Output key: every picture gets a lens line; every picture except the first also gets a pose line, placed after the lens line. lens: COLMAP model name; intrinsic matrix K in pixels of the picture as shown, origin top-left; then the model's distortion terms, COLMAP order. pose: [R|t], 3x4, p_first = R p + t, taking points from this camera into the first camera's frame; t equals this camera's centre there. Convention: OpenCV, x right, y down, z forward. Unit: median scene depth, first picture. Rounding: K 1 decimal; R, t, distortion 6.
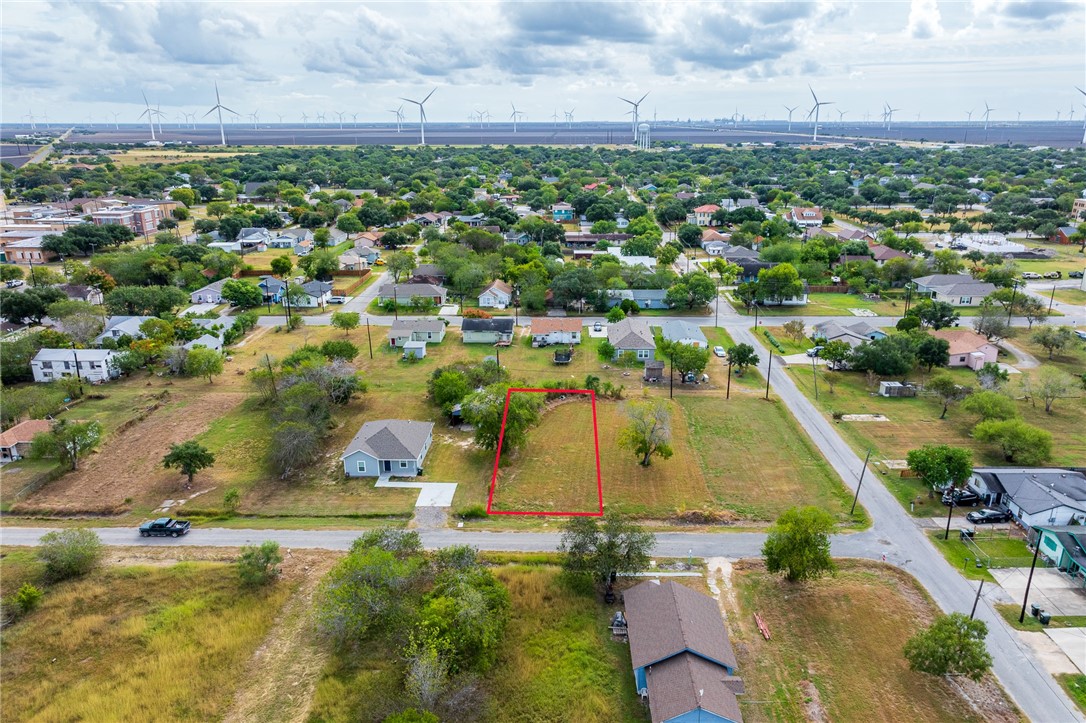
lens RADIAL K [[778.3, 0, 554.3], [0, 778.3, 362.6], [0, 0, 1]] dist [0.003994, 0.002252]
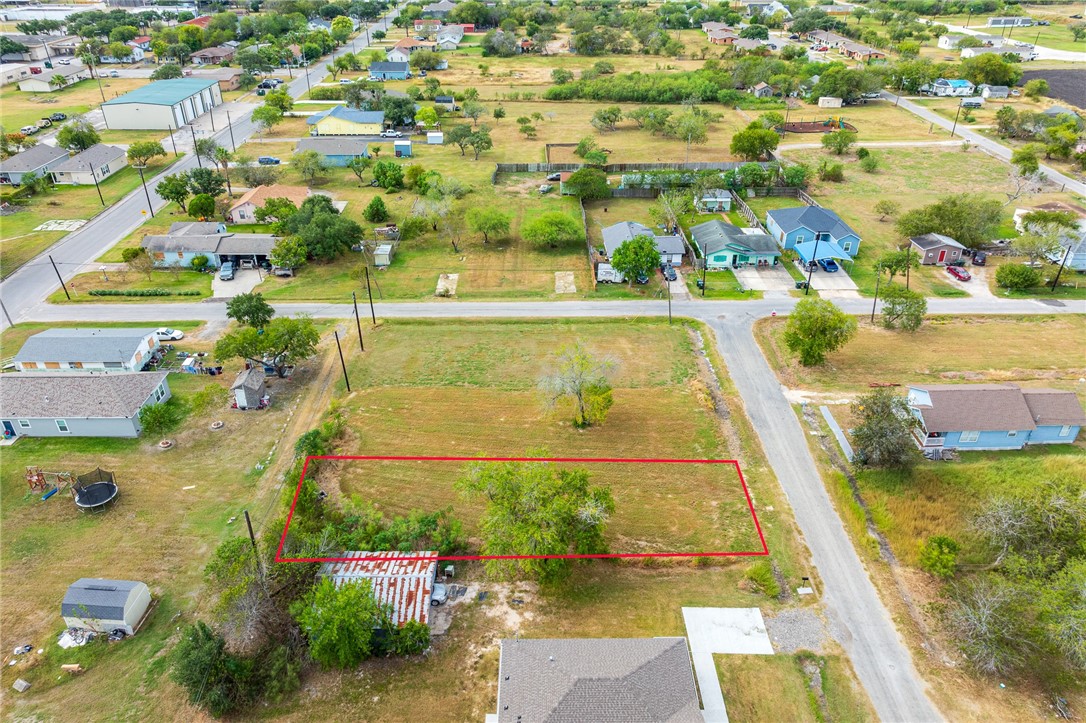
lens RADIAL K [[747.9, 0, 543.0], [0, 747.9, 361.5], [0, 0, 1]] dist [-0.002333, 0.005853]
pose [[-0.030403, -0.509729, 0.859798, -0.352589], [0.296896, 0.816767, 0.494717, -0.216863], [-0.954426, 0.270312, 0.126504, 0.655007]]
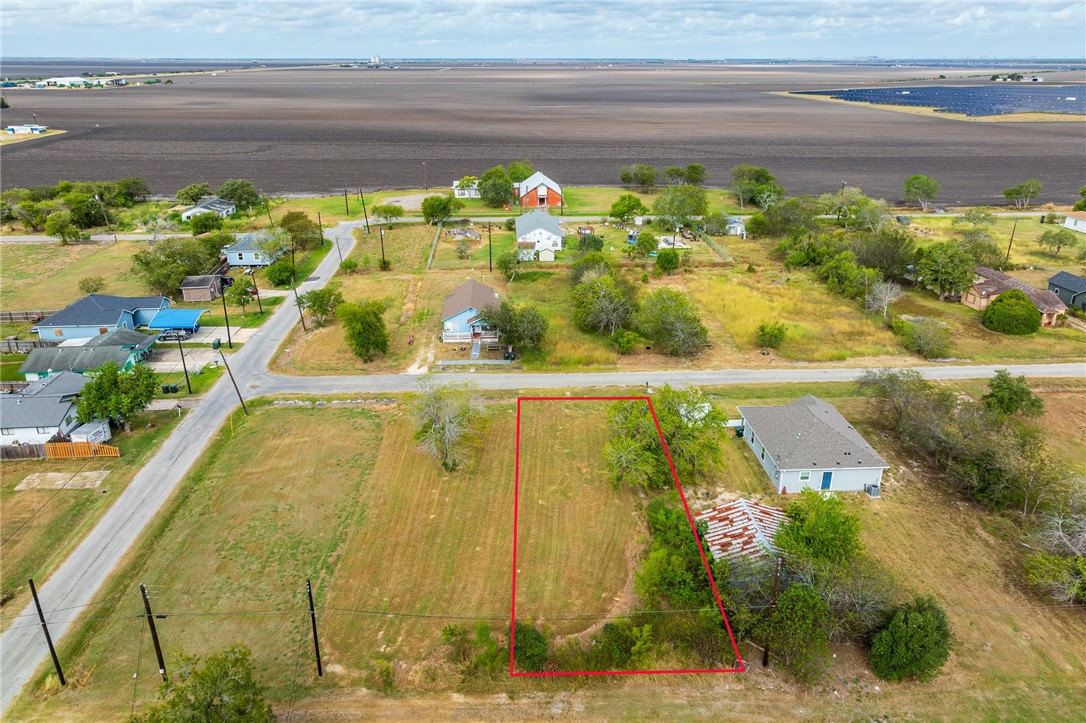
lens RADIAL K [[747.9, 0, 543.0], [0, 747.9, 361.5], [0, 0, 1]] dist [-0.002333, 0.005853]
pose [[-0.997076, 0.033585, -0.068633, 0.052528], [-0.017866, 0.770850, 0.636766, -0.271696], [0.074292, 0.636131, -0.767996, 1.042958]]
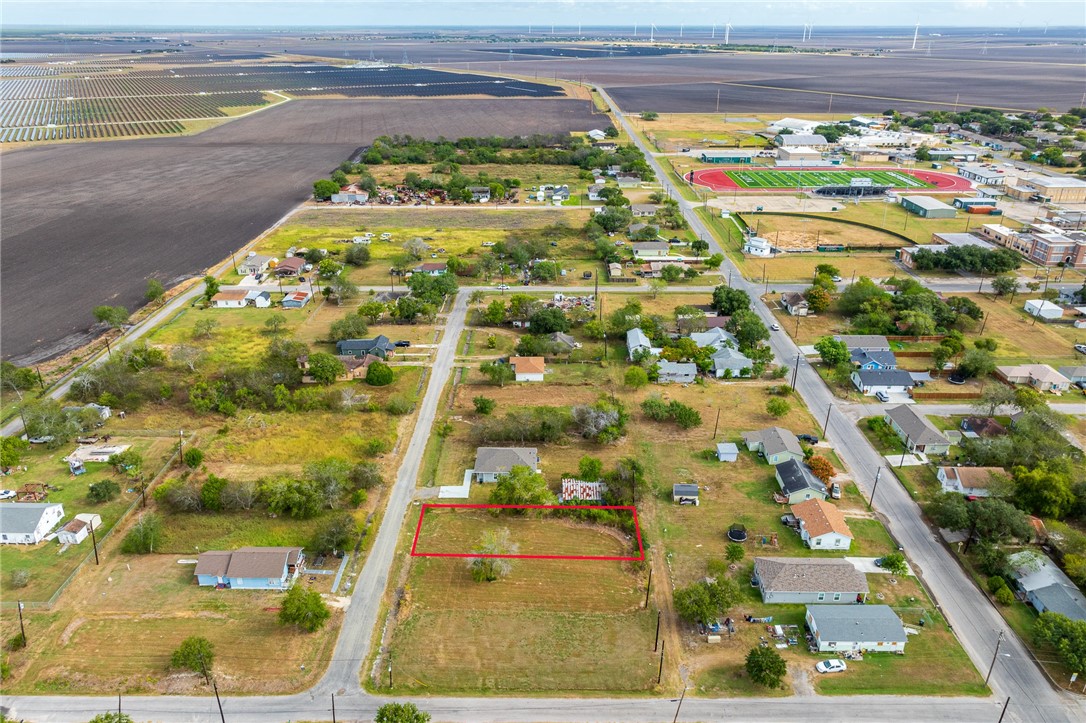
lens RADIAL K [[747.9, 0, 543.0], [0, 747.9, 361.5], [0, 0, 1]] dist [-0.002333, 0.005853]
pose [[0.011812, 0.416809, -0.908917, 0.770909], [-0.295478, 0.869844, 0.395050, -0.493256], [0.955277, 0.263899, 0.133433, 0.582342]]
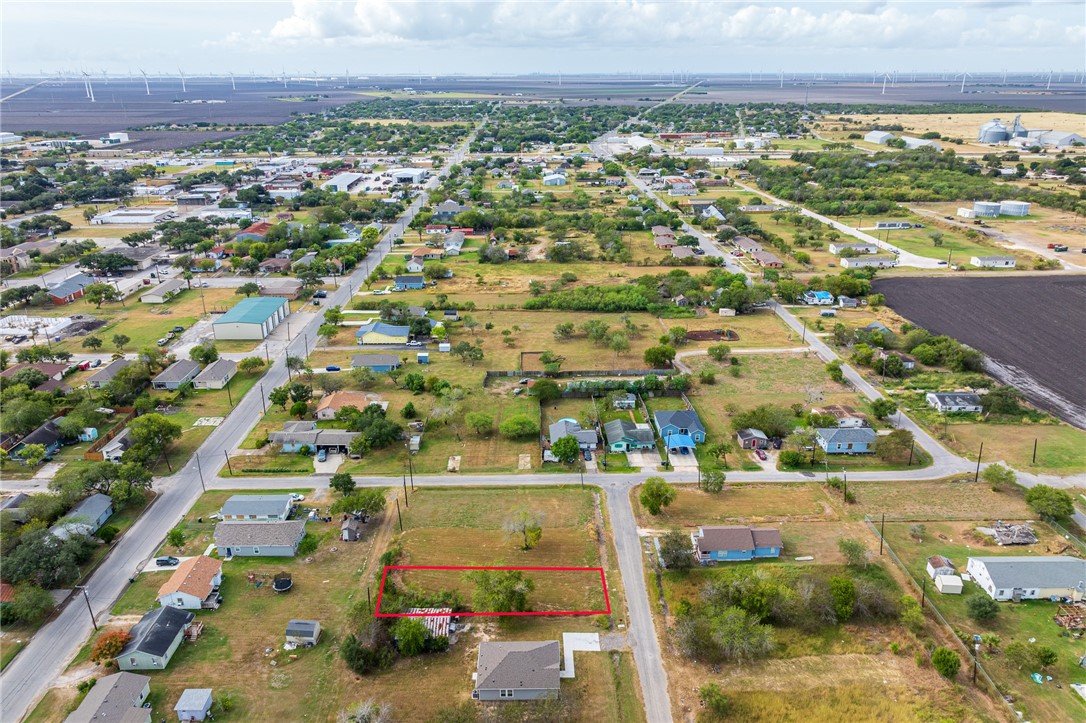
lens RADIAL K [[747.9, 0, 543.0], [0, 747.9, 361.5], [0, 0, 1]] dist [-0.002333, 0.005853]
pose [[-0.036417, -0.359678, 0.932366, -0.772892], [0.298579, 0.886452, 0.353628, -0.484254], [-0.953690, 0.291263, 0.075110, 0.536269]]
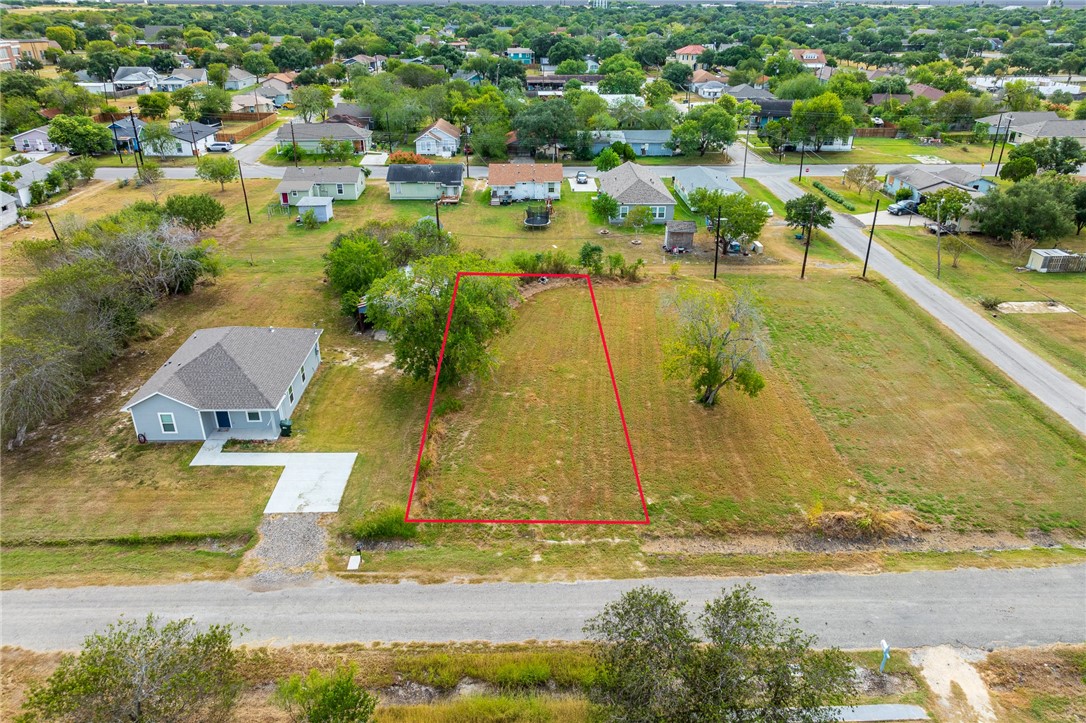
lens RADIAL K [[747.9, 0, 543.0], [0, 747.9, 361.5], [0, 0, 1]] dist [-0.002333, 0.005853]
pose [[0.998824, -0.016360, 0.045631, -0.015959], [0.008855, 0.987065, 0.160077, 0.011850], [-0.047660, -0.159485, 0.986049, 0.346872]]
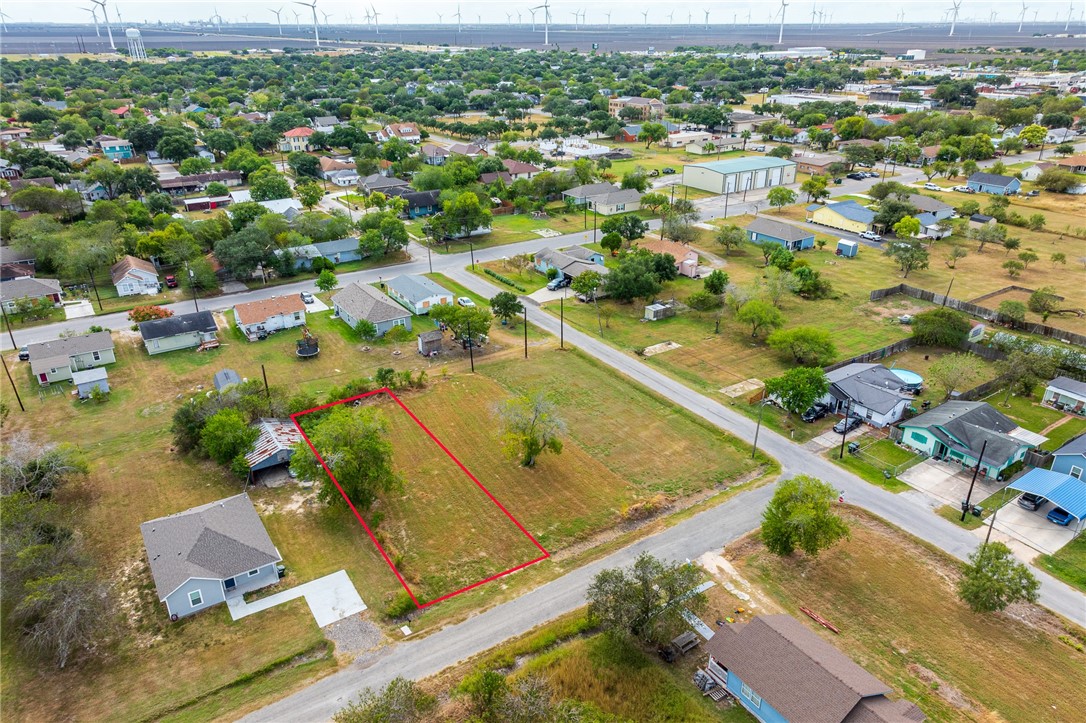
lens RADIAL K [[761.6, 0, 543.0], [0, 761.6, 361.5], [0, 0, 1]] dist [-0.001301, 0.003413]
pose [[0.826340, -0.230111, 0.514014, -0.196928], [0.168478, 0.971923, 0.164256, -0.082171], [-0.537379, -0.049131, 0.841908, 0.202834]]
